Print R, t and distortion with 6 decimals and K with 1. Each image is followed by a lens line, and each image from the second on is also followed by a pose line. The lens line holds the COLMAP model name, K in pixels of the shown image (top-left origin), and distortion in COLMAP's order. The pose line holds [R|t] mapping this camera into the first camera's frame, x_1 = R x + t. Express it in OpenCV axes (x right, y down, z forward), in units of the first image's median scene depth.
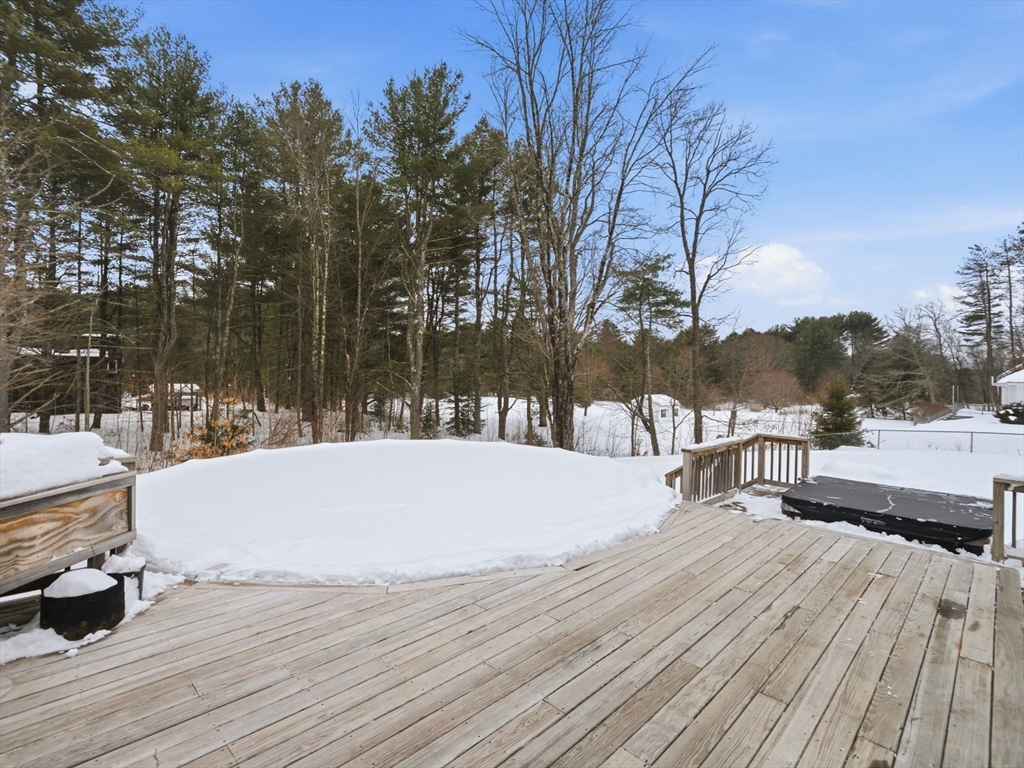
lens RADIAL K [[499.7, 0, 512.0], [0, 499.7, 374.1], [0, 0, 1]] dist [-0.003110, -0.000771]
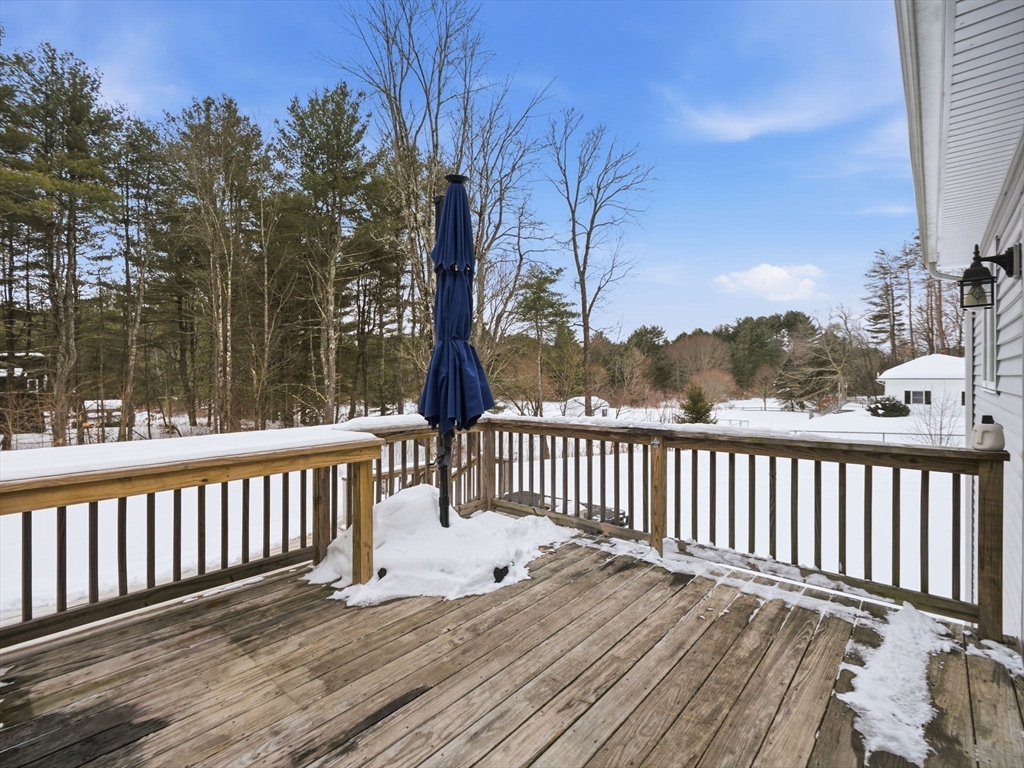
lens RADIAL K [[484.0, 0, 512.0], [0, 484.0, 384.0], [0, 0, 1]] dist [-0.001316, -0.001142]
pose [[0.997748, -0.028607, 0.060660, 0.102263], [0.027691, 0.999490, 0.015890, -0.009585], [-0.061084, -0.014174, 0.998032, -0.012743]]
